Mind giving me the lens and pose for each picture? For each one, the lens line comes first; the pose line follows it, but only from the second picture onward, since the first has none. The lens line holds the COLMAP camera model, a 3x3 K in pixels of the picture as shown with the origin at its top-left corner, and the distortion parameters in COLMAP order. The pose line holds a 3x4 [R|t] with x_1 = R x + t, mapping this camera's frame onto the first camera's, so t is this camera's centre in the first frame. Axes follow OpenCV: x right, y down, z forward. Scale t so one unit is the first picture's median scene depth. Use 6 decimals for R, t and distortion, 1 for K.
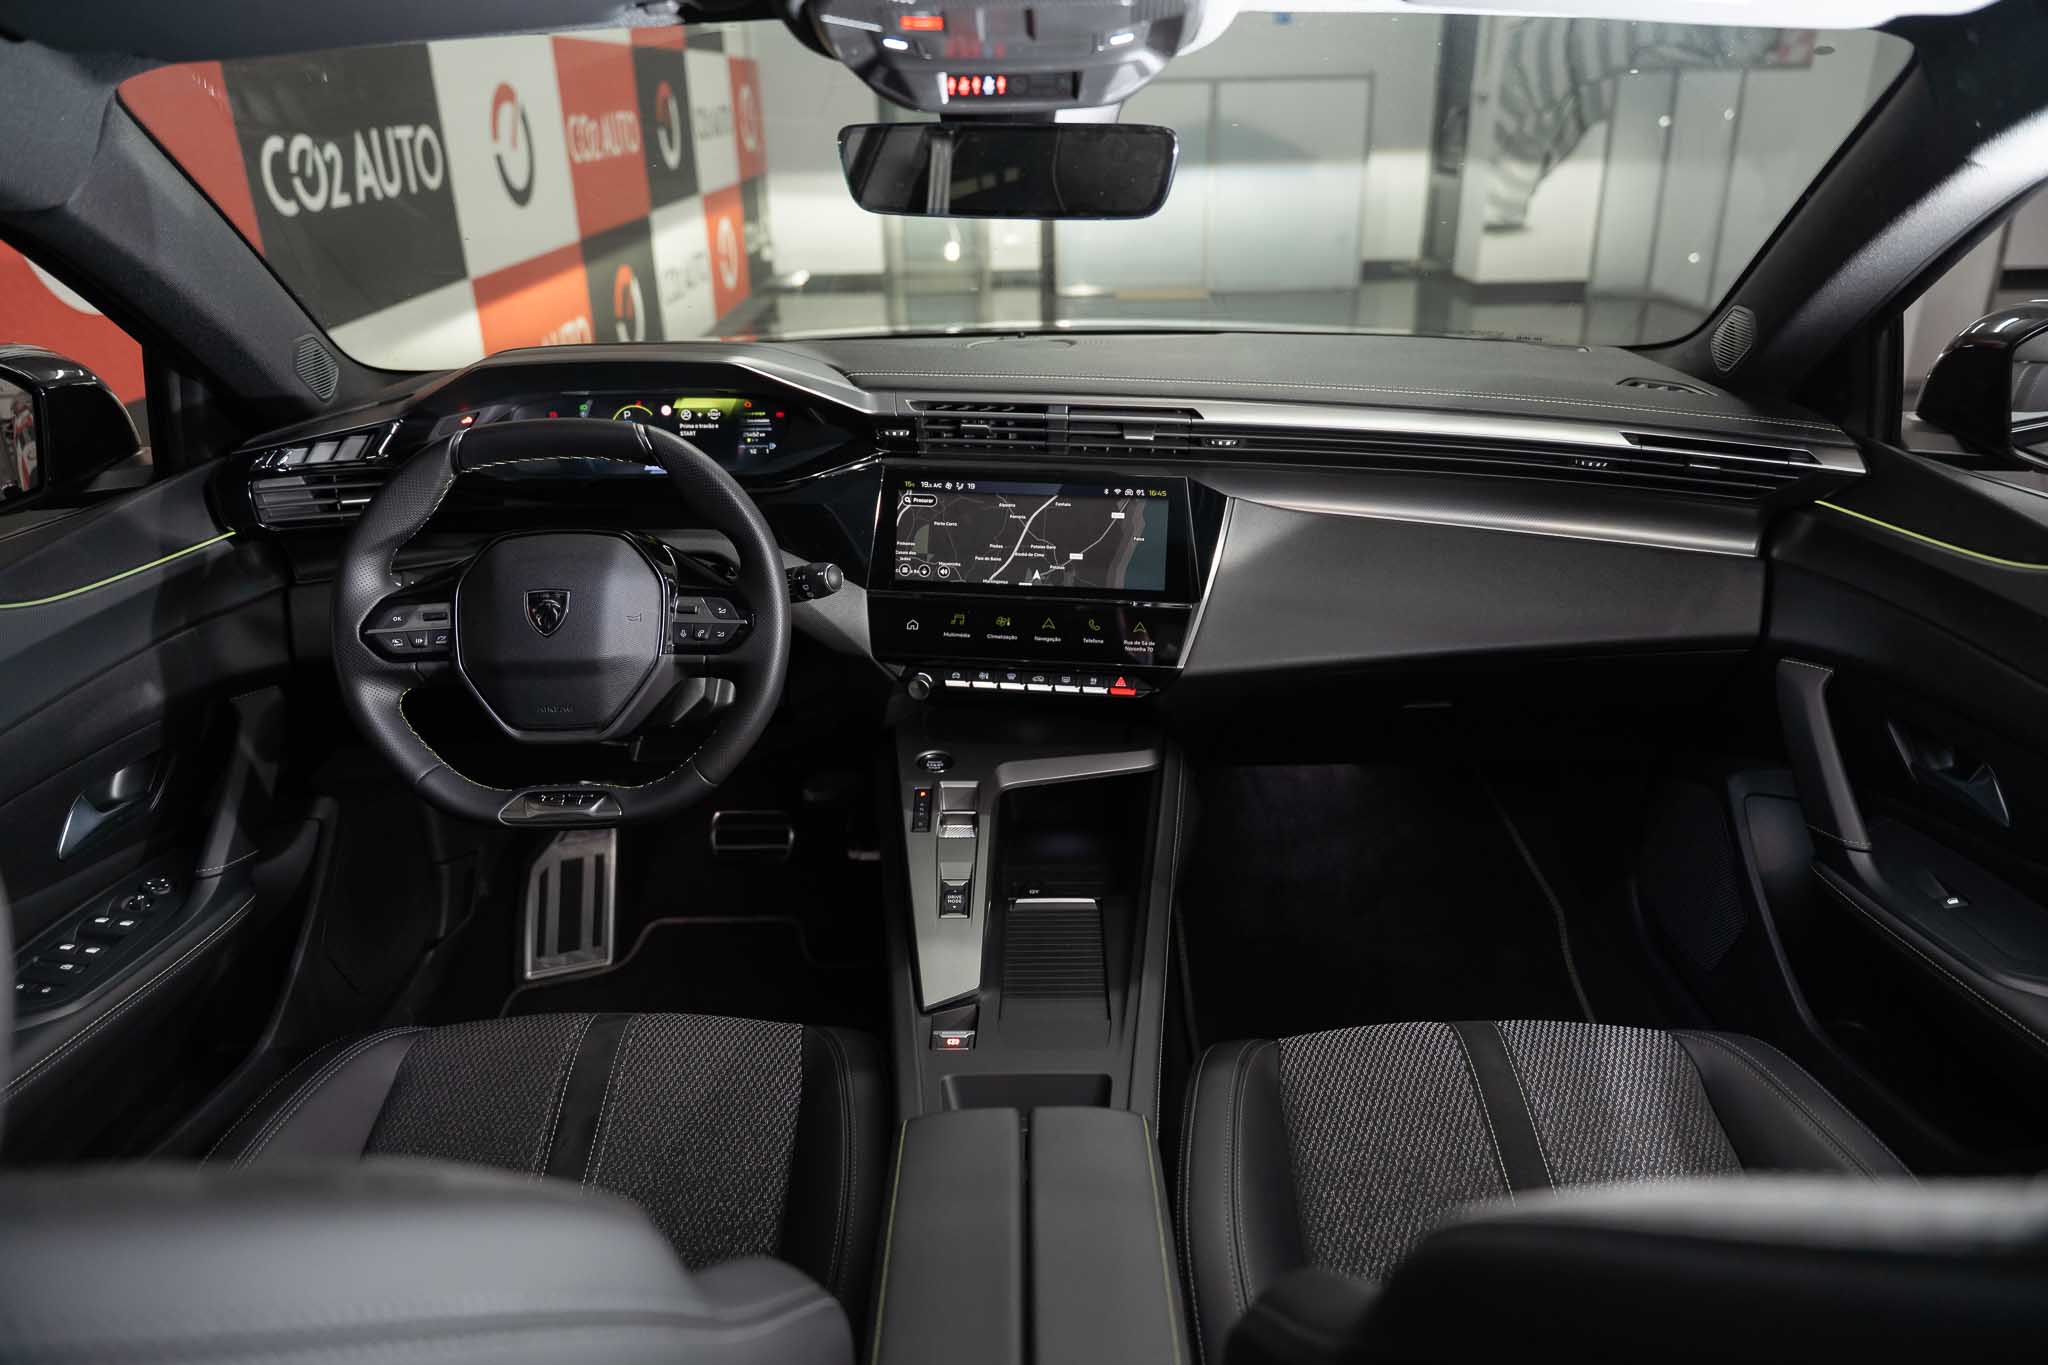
lens RADIAL K [[1371.8, 0, 1024.0], [0, 1371.8, 682.5], [0, 0, 1]] dist [-0.003869, -0.000036]
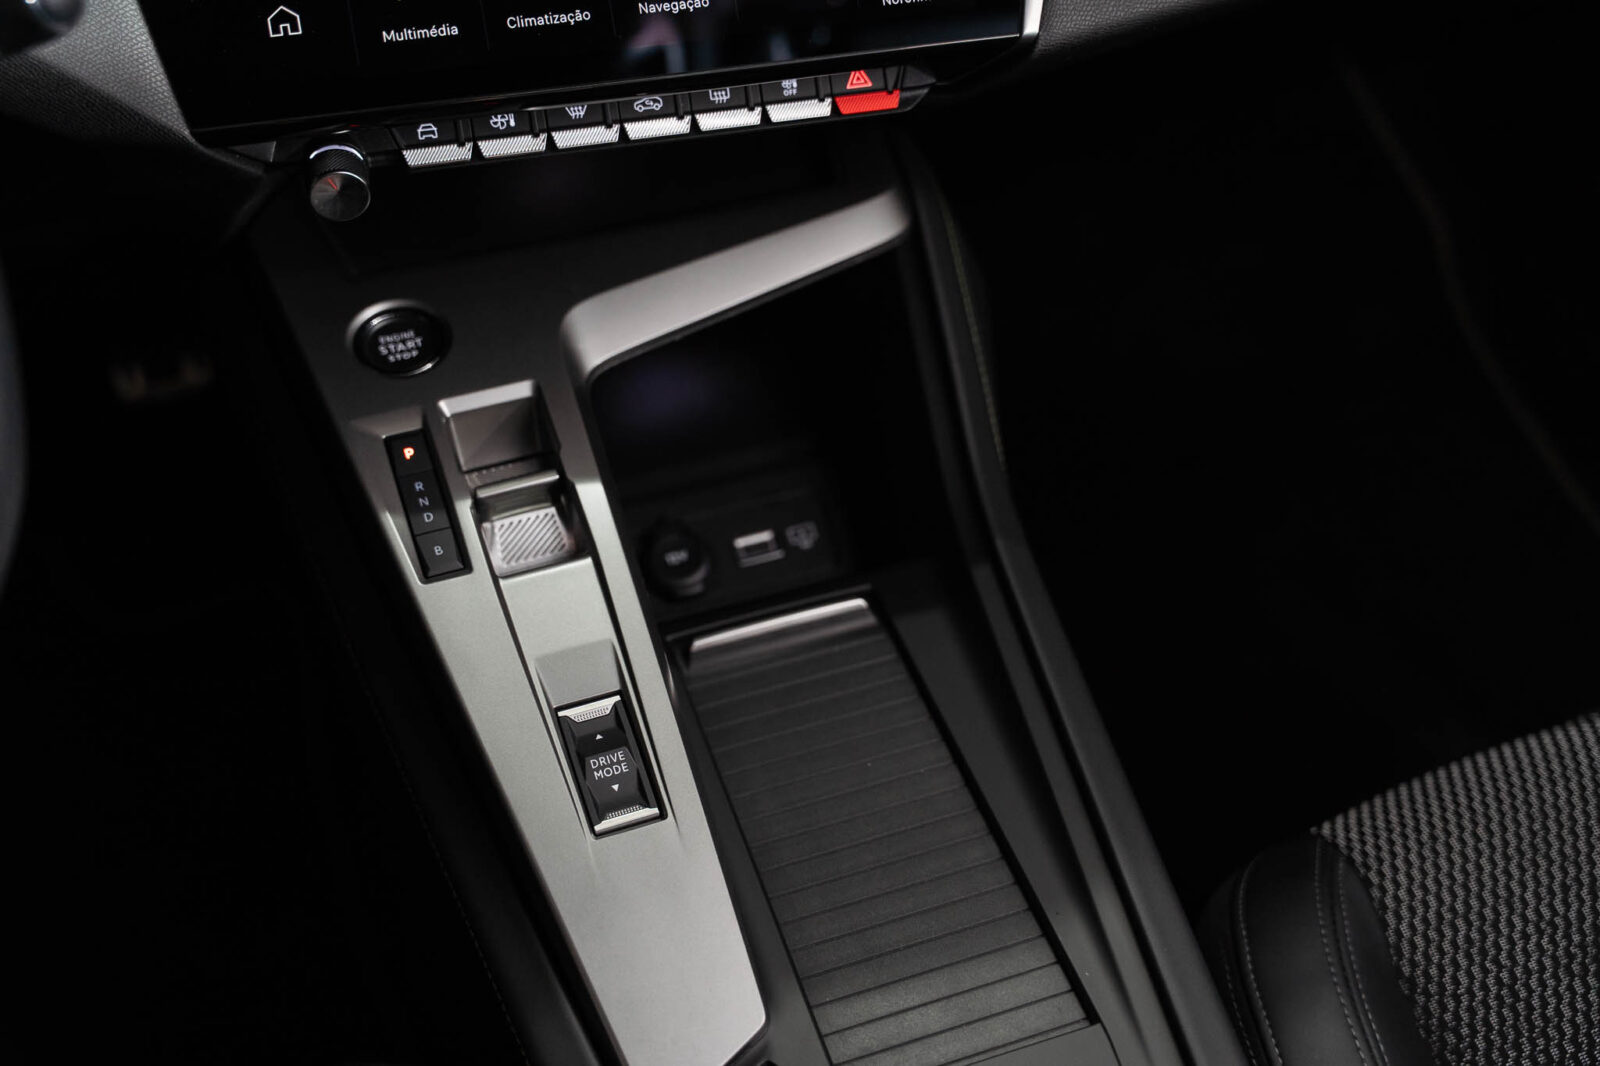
lens RADIAL K [[1818.0, 0, 800.0], [0, 1818.0, 533.0], [0, 0, 1]] dist [-0.005828, -0.003631]
pose [[0.940580, -0.238082, 0.242130, -0.100164], [0.109813, 0.887988, 0.446563, -0.117413], [-0.321327, -0.393439, 0.861368, 0.513554]]
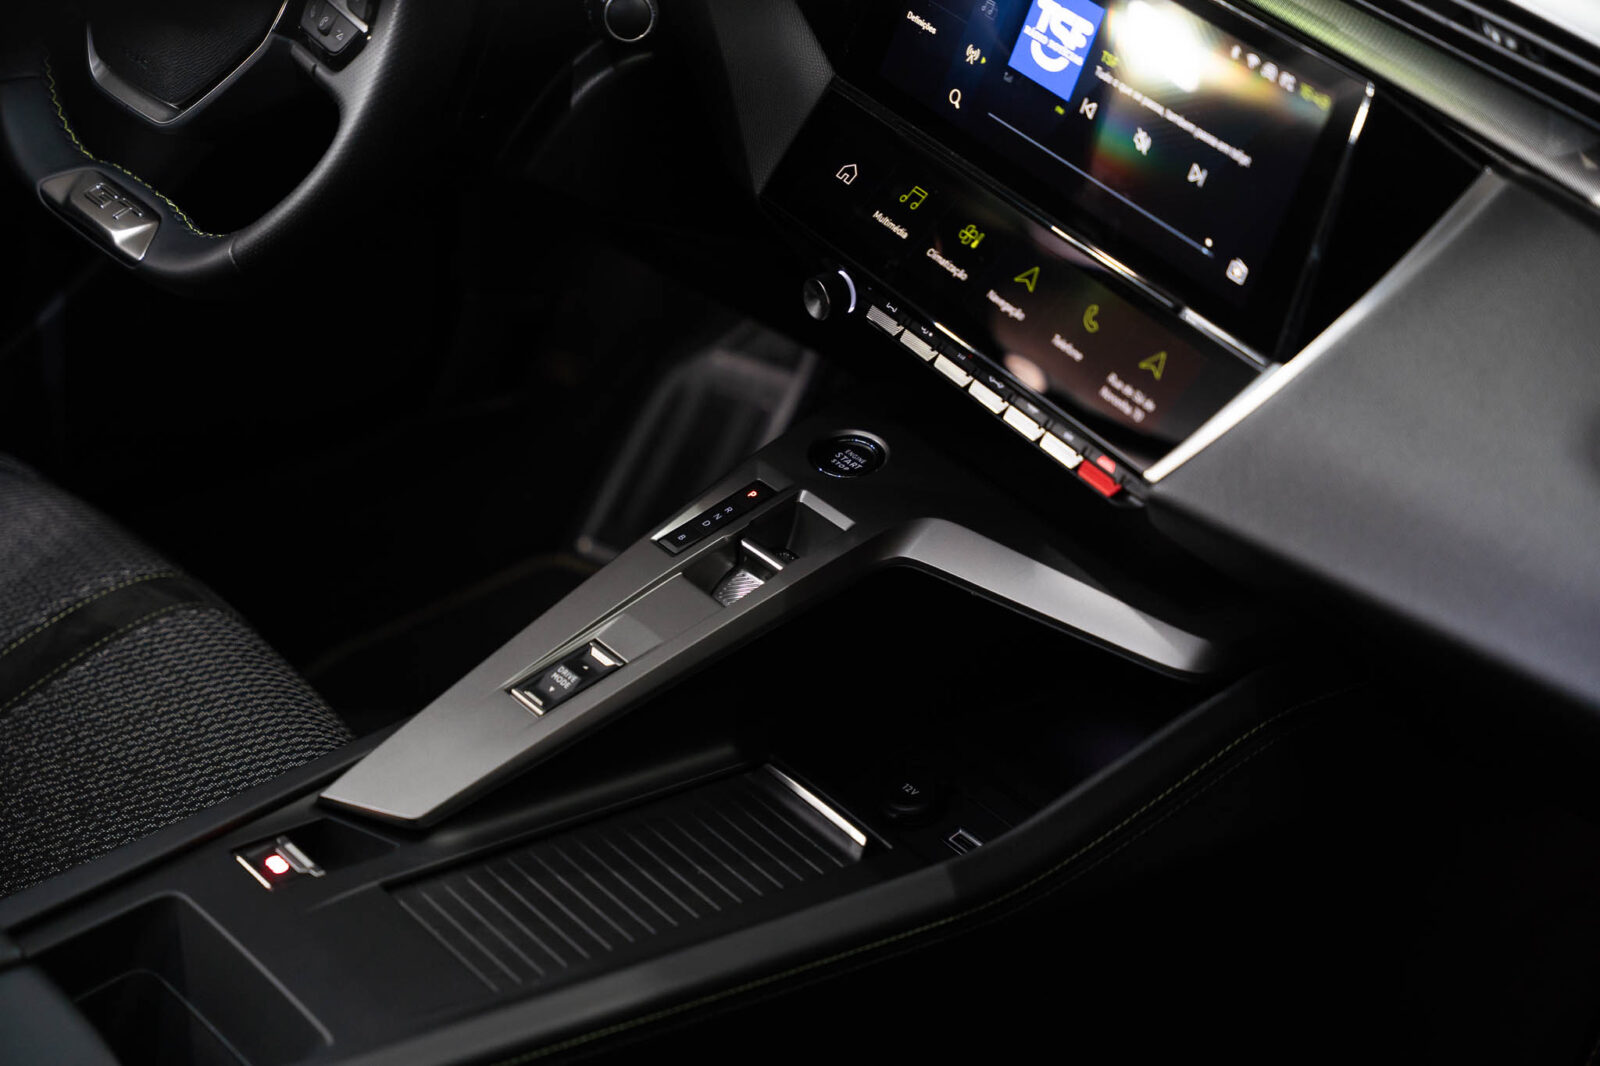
lens RADIAL K [[3157.8, 0, 800.0], [0, 3157.8, 533.0], [0, 0, 1]] dist [0.043826, 0.045185]
pose [[0.641749, 0.439678, -0.628364, 0.673215], [-0.352104, 0.896800, 0.267903, -0.222704], [0.681308, 0.049323, 0.730333, 0.169812]]
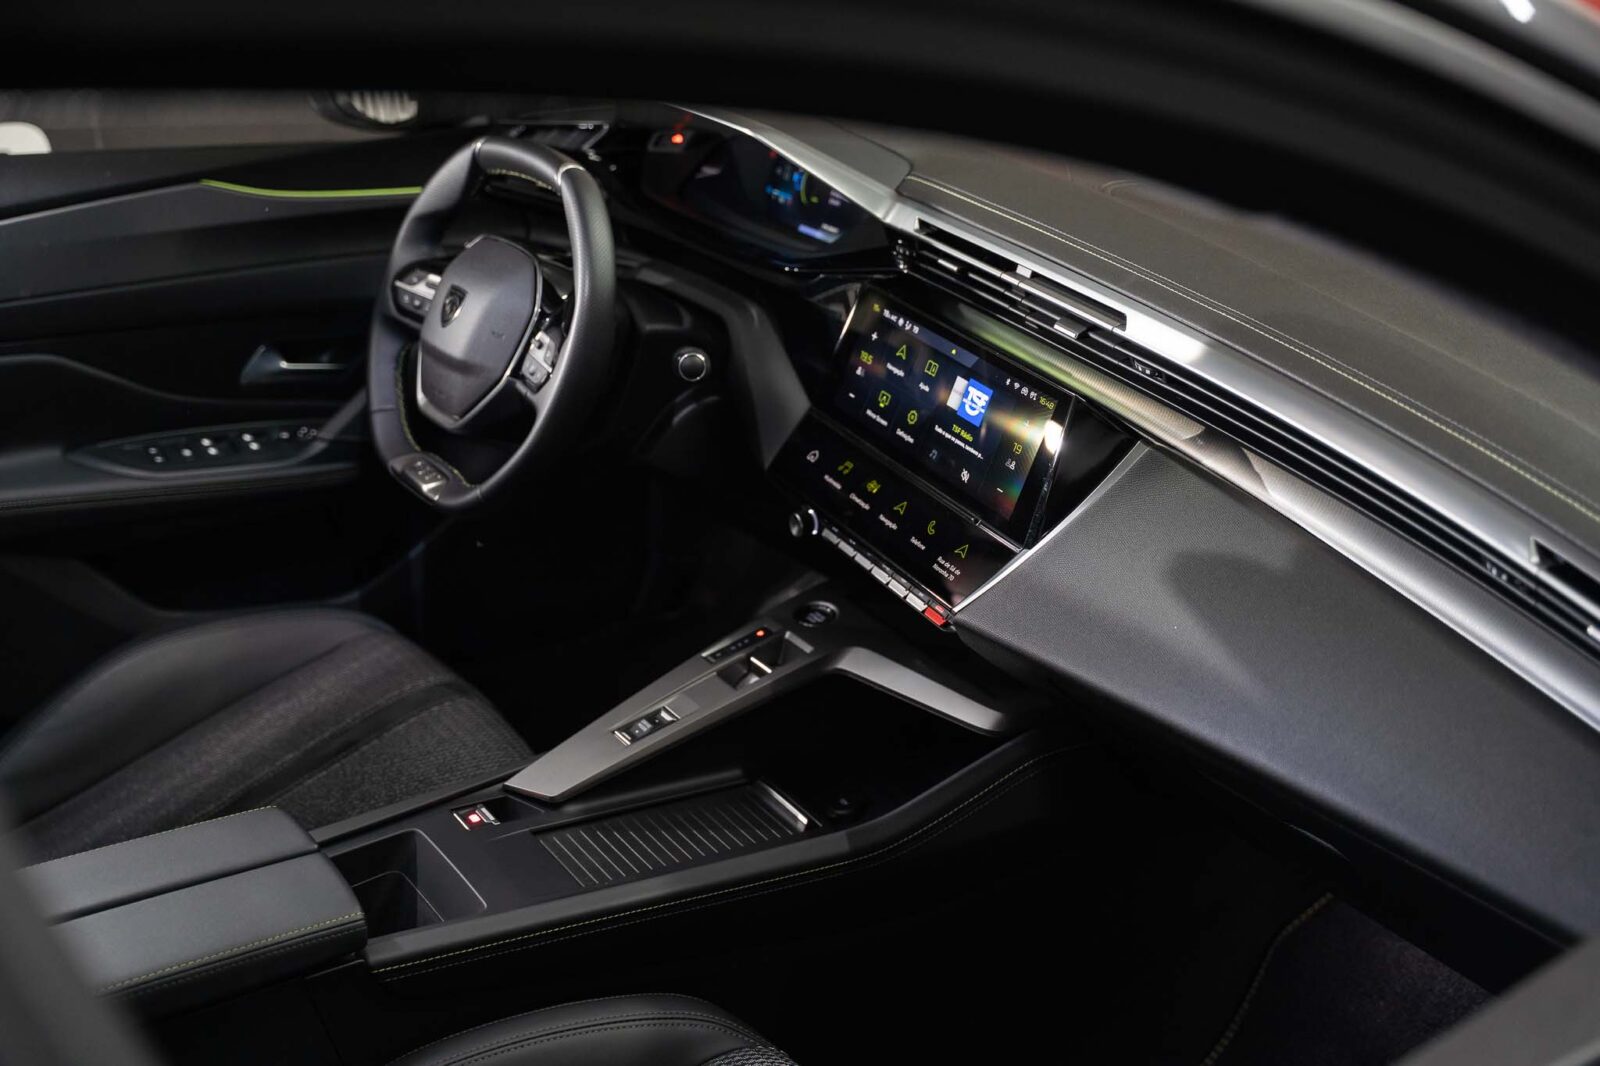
lens RADIAL K [[1802.7, 0, 800.0], [0, 1802.7, 533.0], [0, 0, 1]] dist [0.008235, 0.017288]
pose [[0.576929, 0.364185, -0.731111, 0.792632], [-0.355728, 0.917780, 0.176460, -0.200223], [0.735262, 0.158272, 0.659044, 0.224926]]
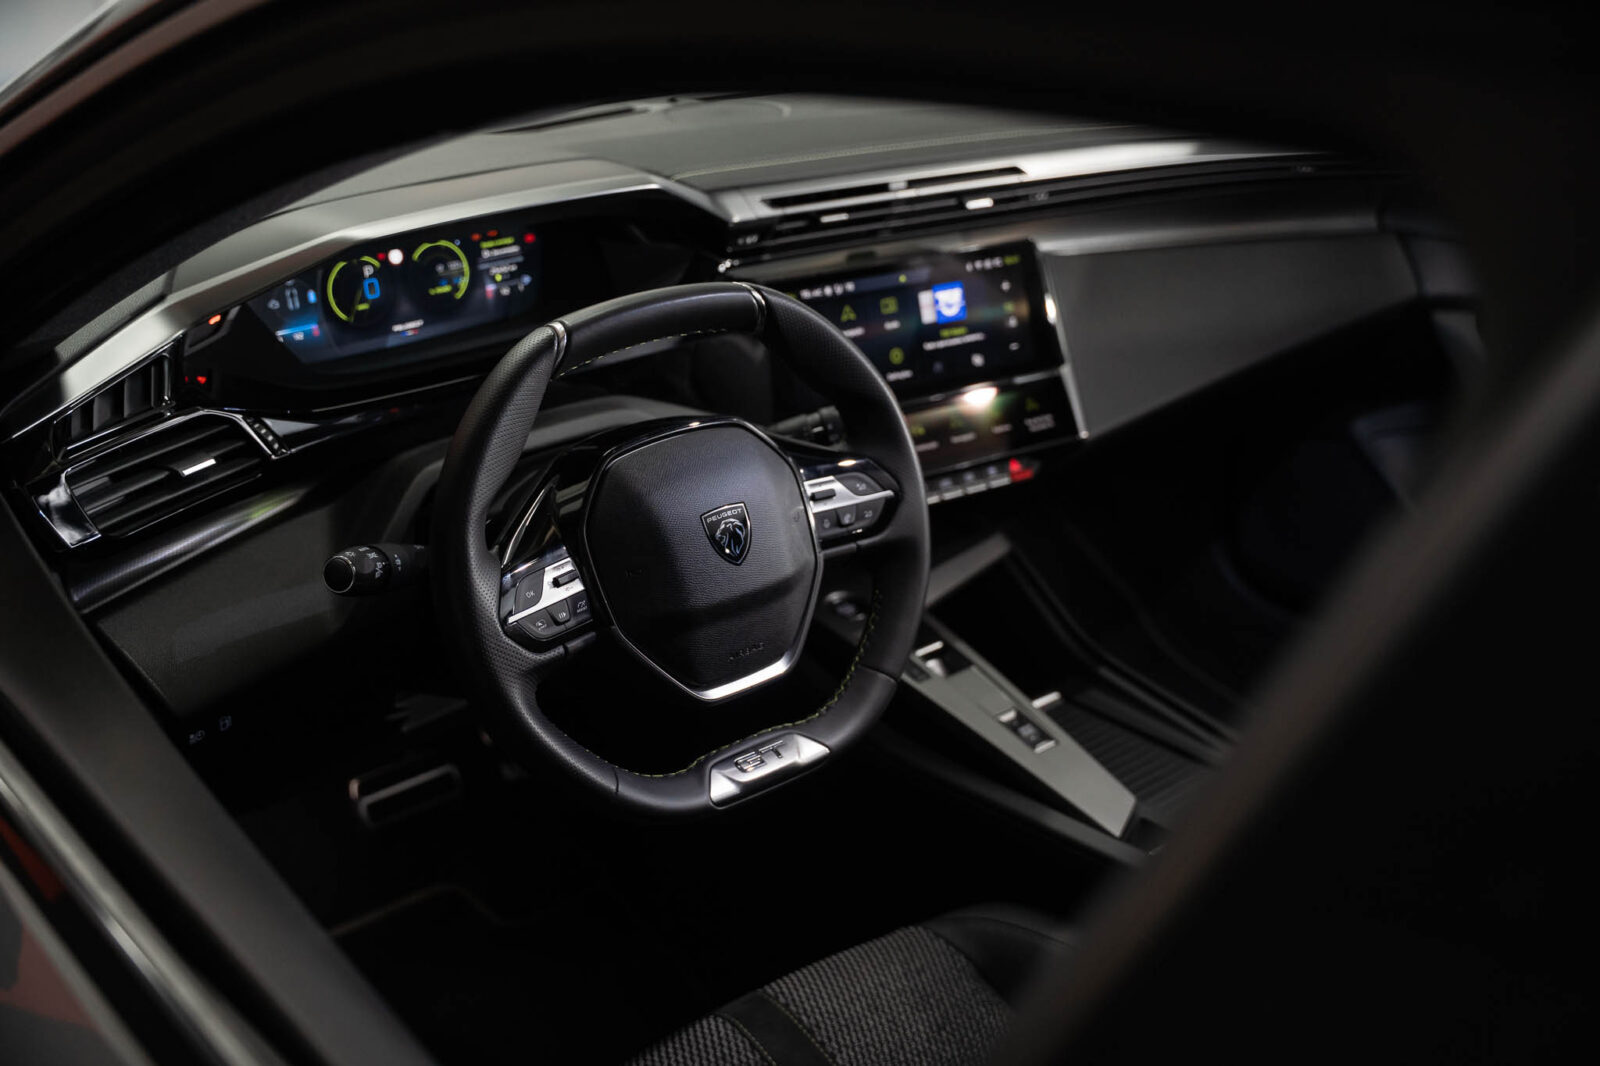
lens RADIAL K [[1758.5, 0, 819.5], [0, 1758.5, 525.1], [0, 0, 1]] dist [-0.020166, -0.008157]
pose [[0.759958, -0.252914, 0.598747, -0.760784], [0.216132, 0.967100, 0.134183, -0.151190], [-0.612985, 0.027435, 0.789618, 0.136095]]
